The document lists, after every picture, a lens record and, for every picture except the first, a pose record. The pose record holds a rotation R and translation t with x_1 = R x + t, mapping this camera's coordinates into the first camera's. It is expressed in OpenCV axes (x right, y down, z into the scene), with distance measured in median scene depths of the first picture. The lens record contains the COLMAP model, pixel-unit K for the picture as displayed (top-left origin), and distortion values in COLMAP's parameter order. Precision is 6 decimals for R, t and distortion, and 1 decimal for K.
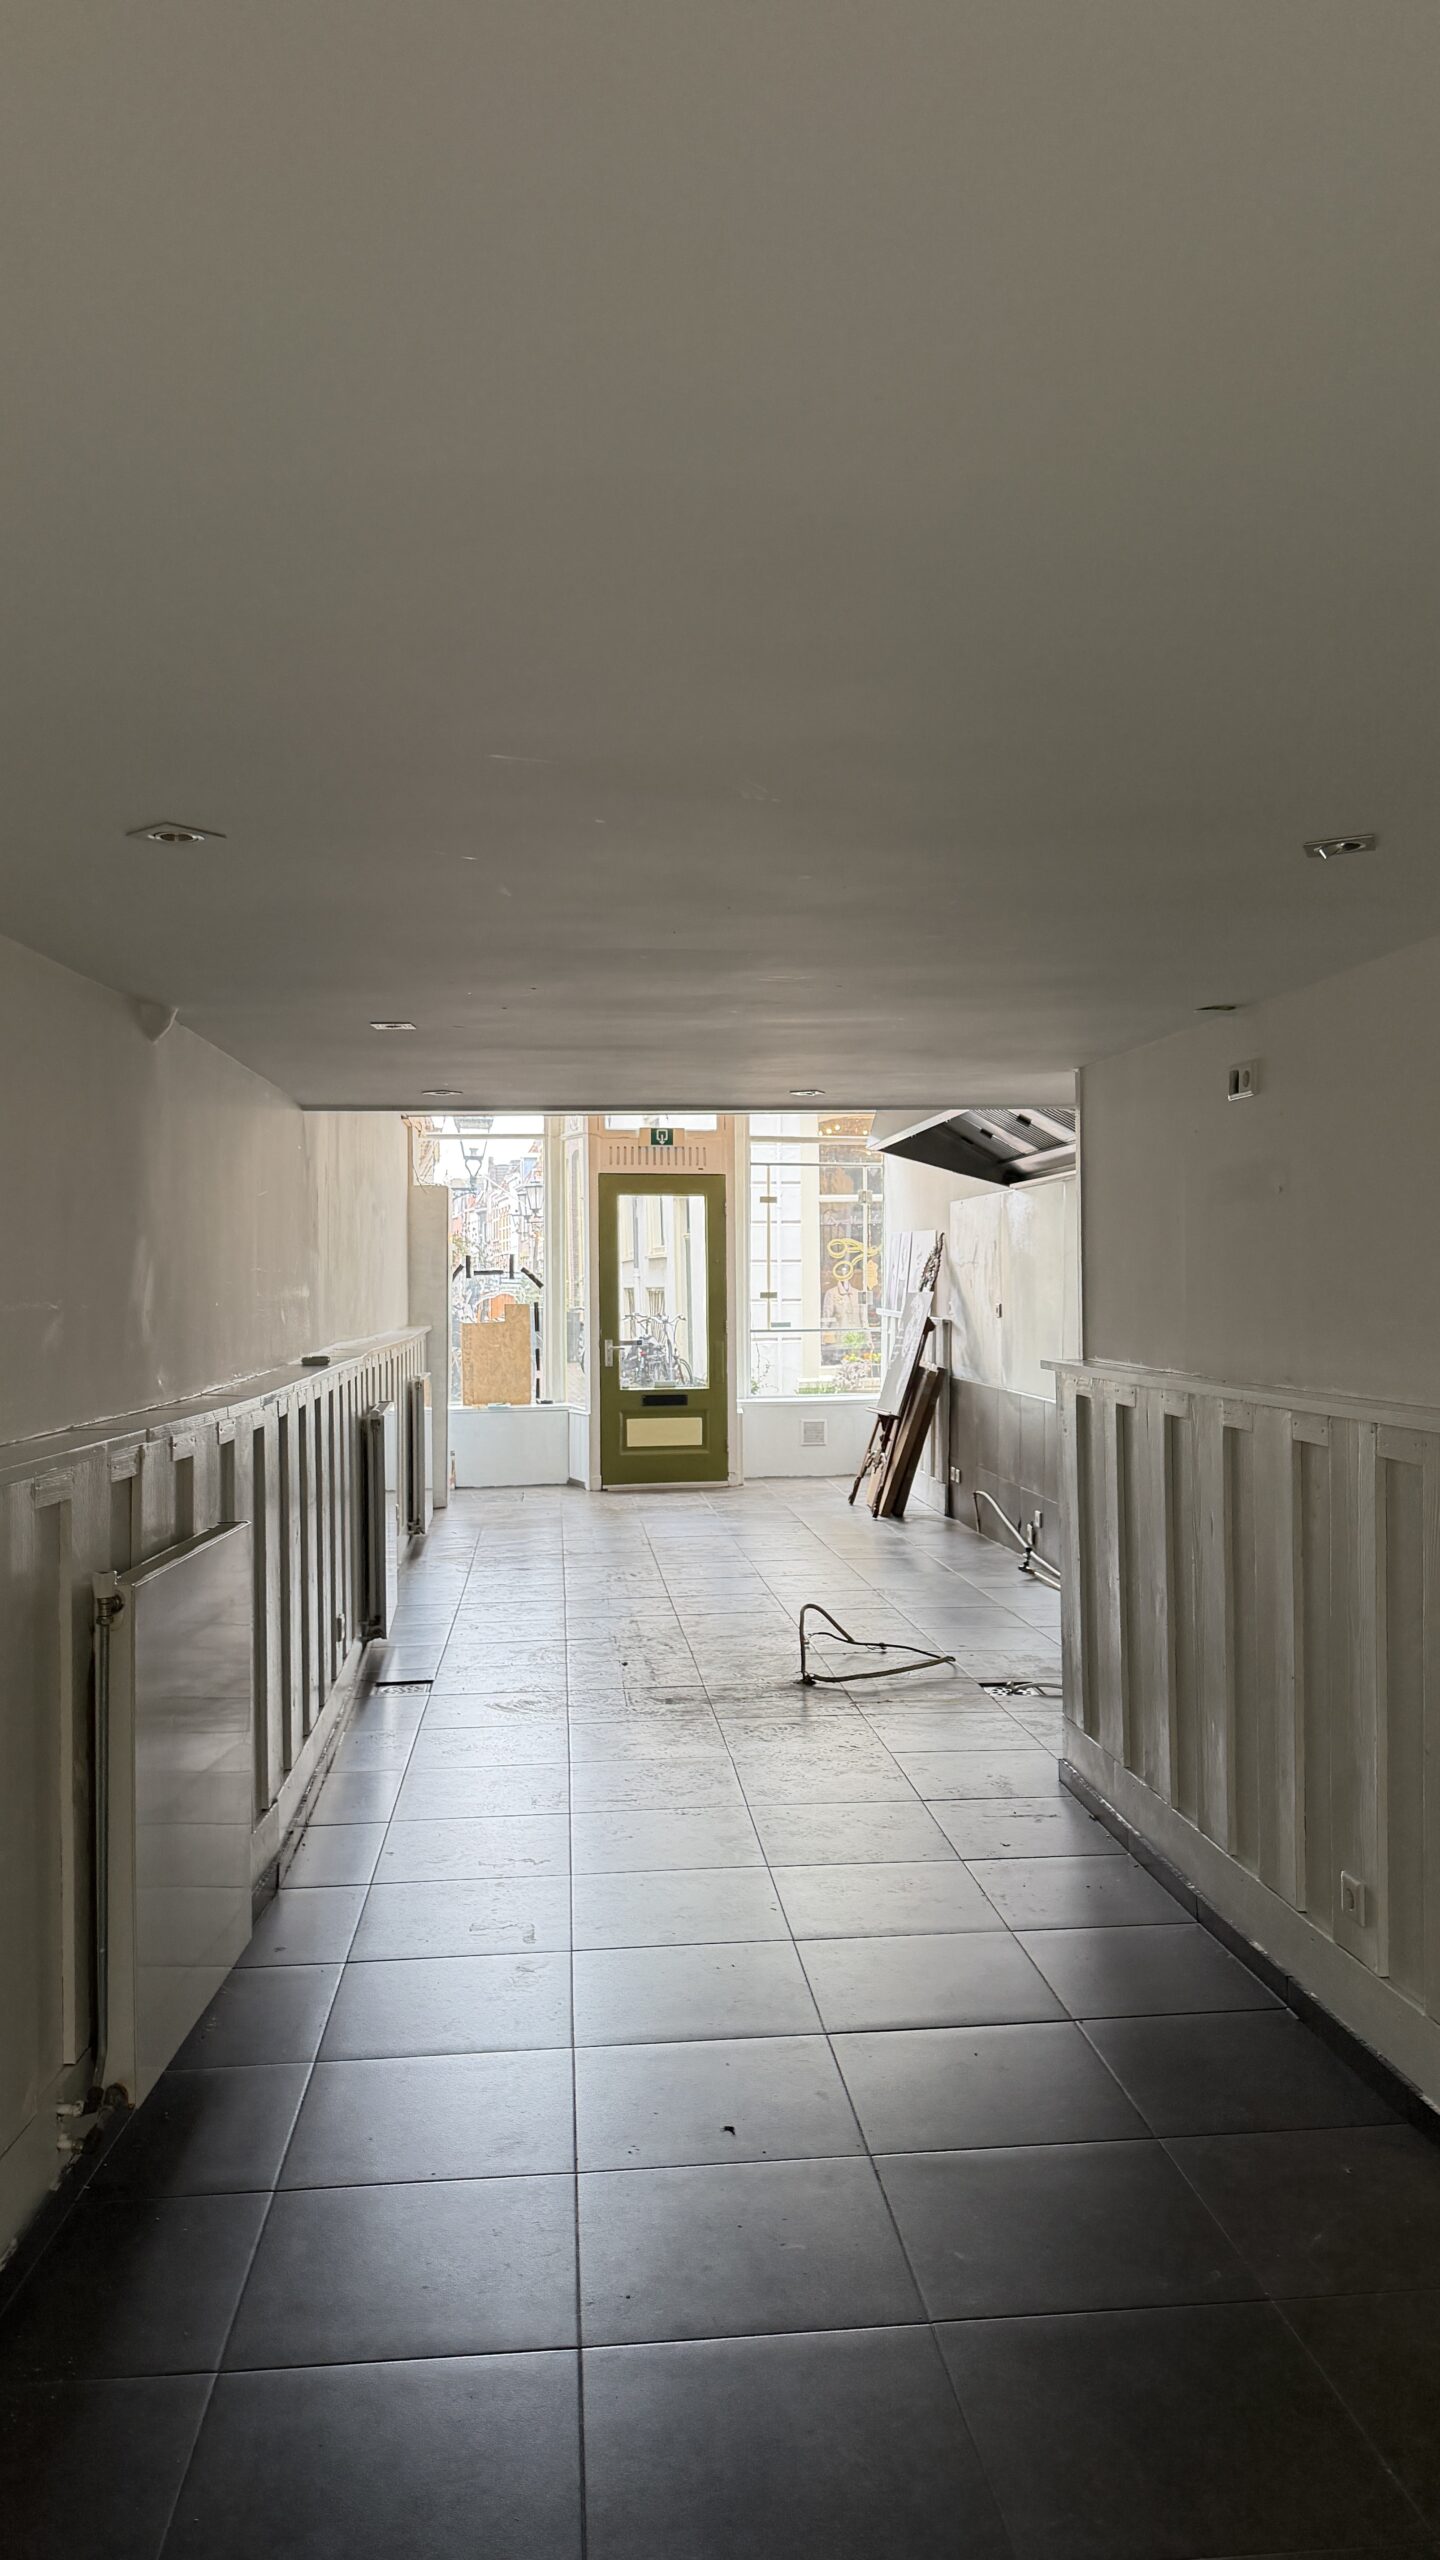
lens RADIAL K [[1769.9, 0, 676.6], [0, 1769.9, 1246.5], [0, 0, 1]] dist [0.057717, -0.060738]
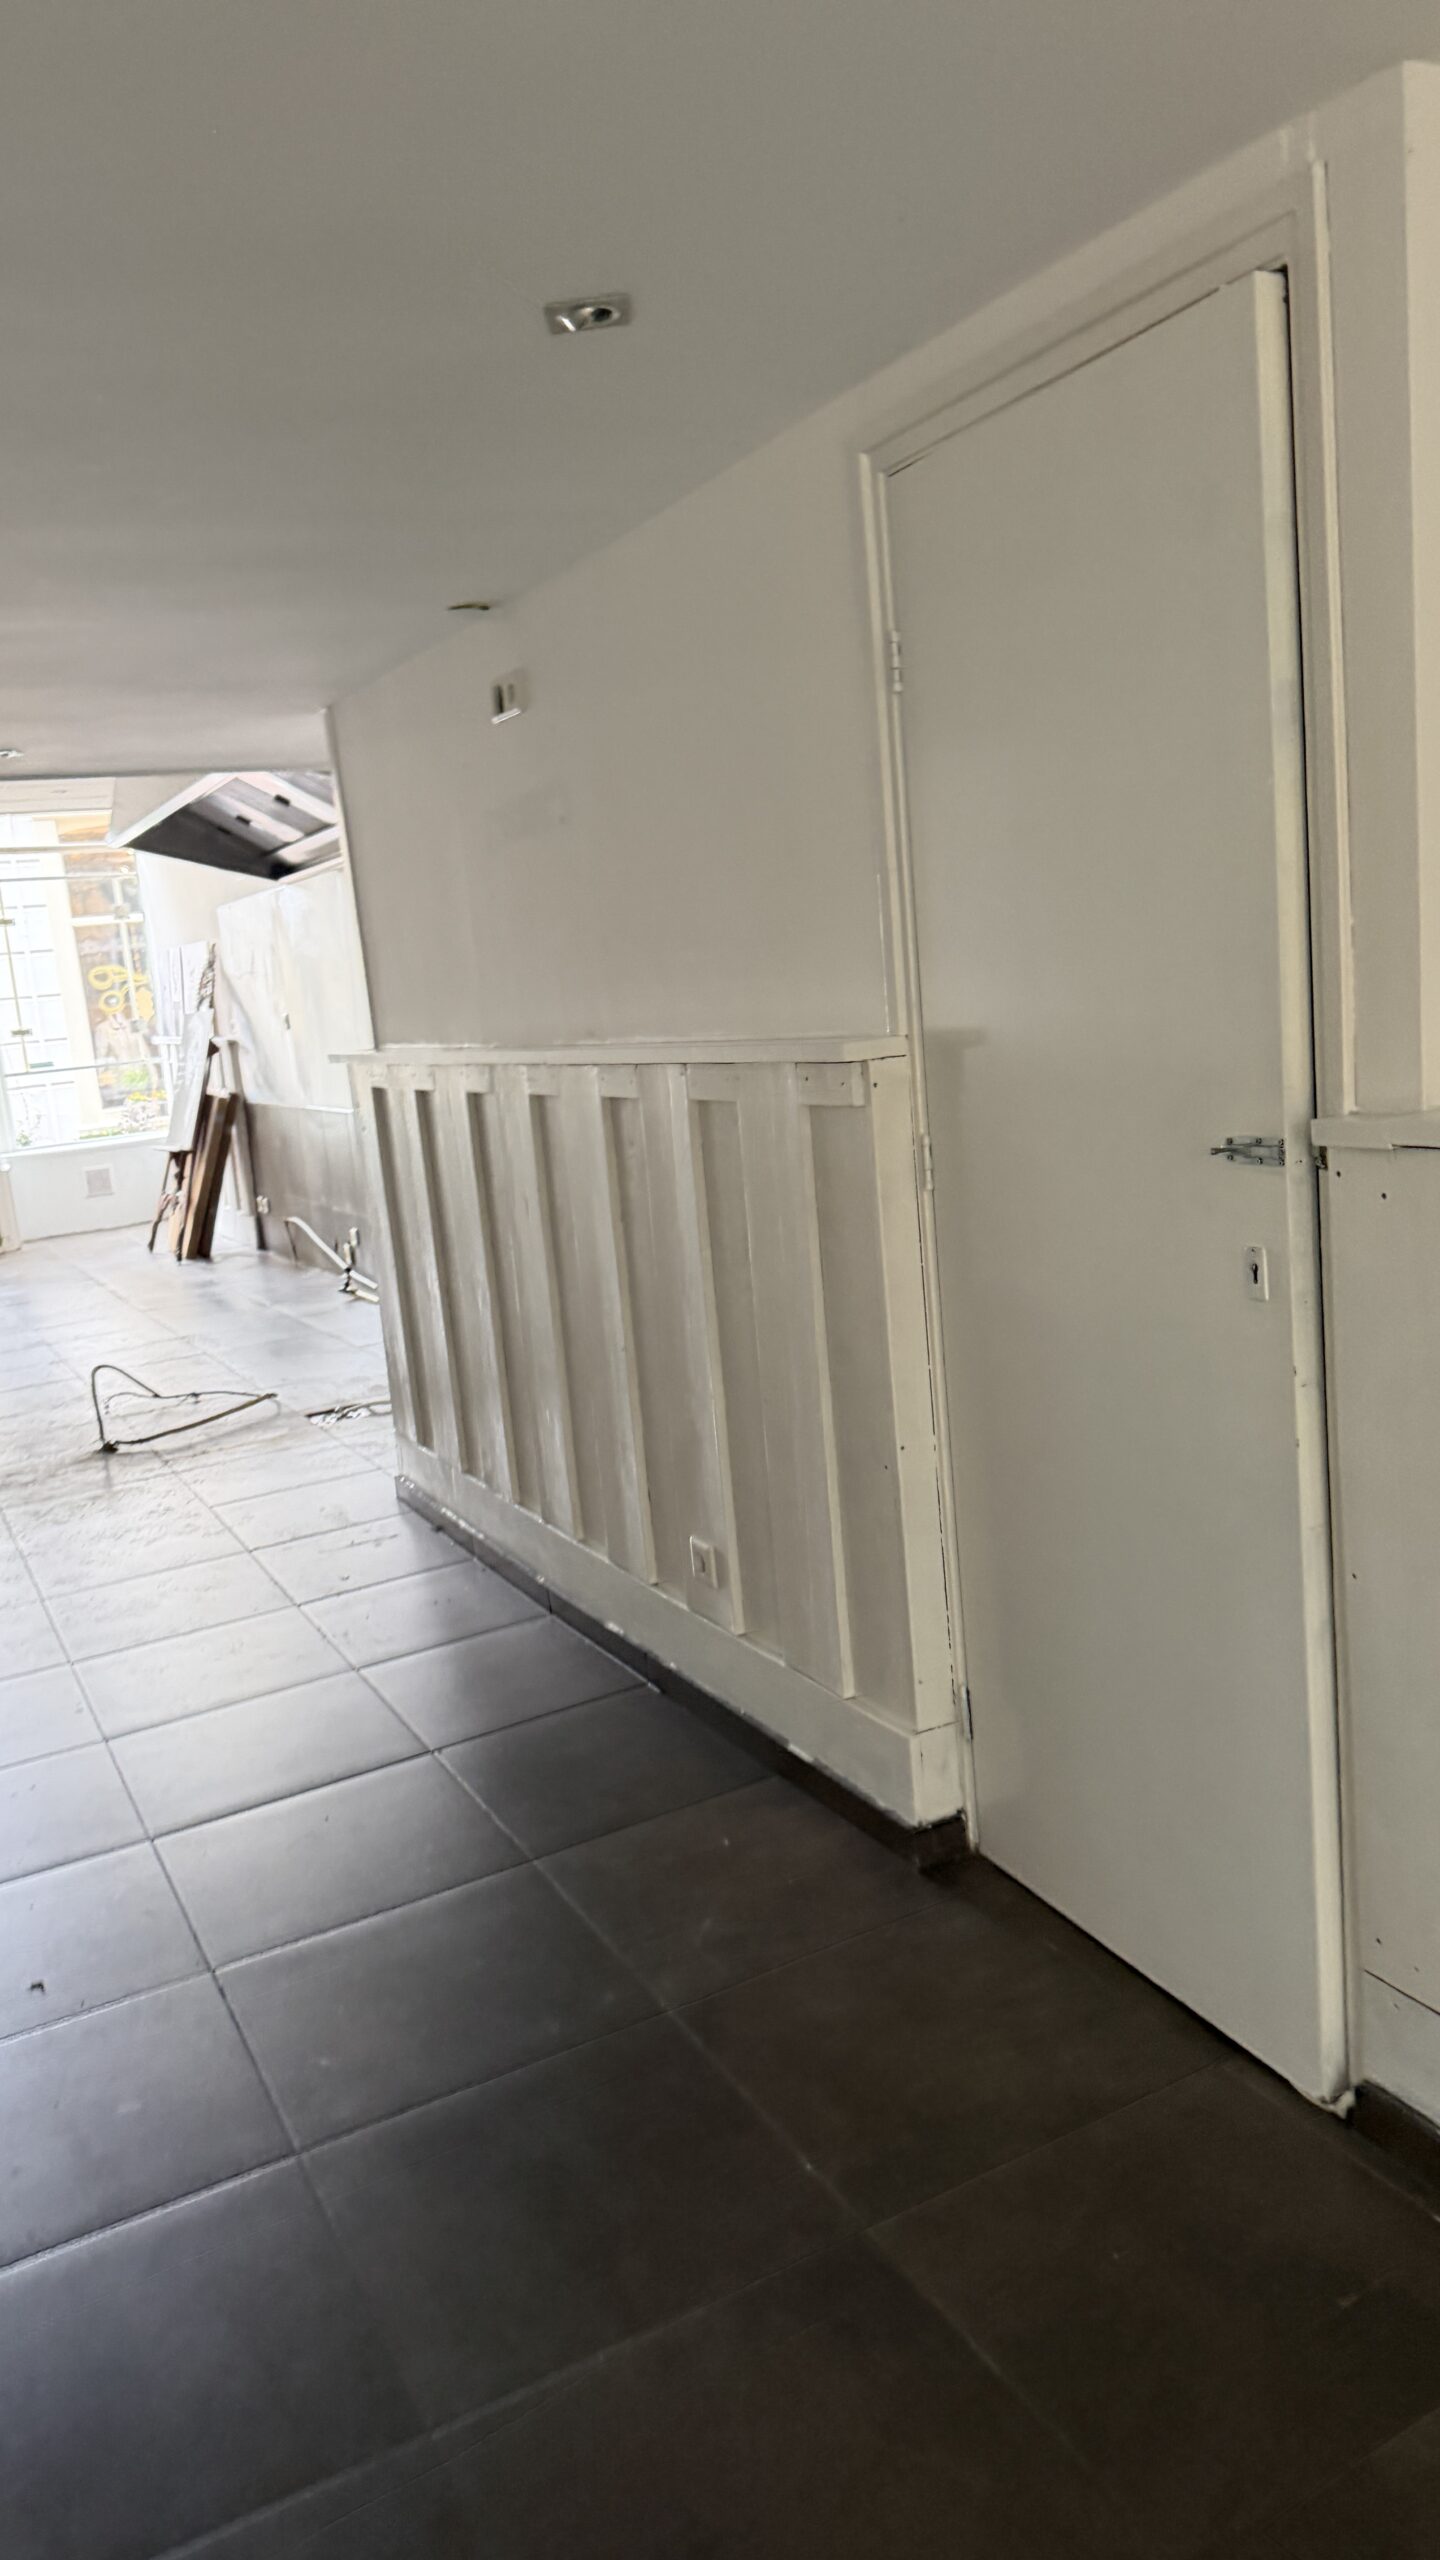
lens RADIAL K [[1769.9, 0, 731.9], [0, 1769.9, 1274.5], [0, 0, 1]] dist [0.057717, -0.060738]
pose [[0.909968, -0.146309, 0.388010, 0.032988], [0.079100, 0.979751, 0.183932, 0.029058], [-0.407064, -0.136681, 0.903116, 0.112111]]
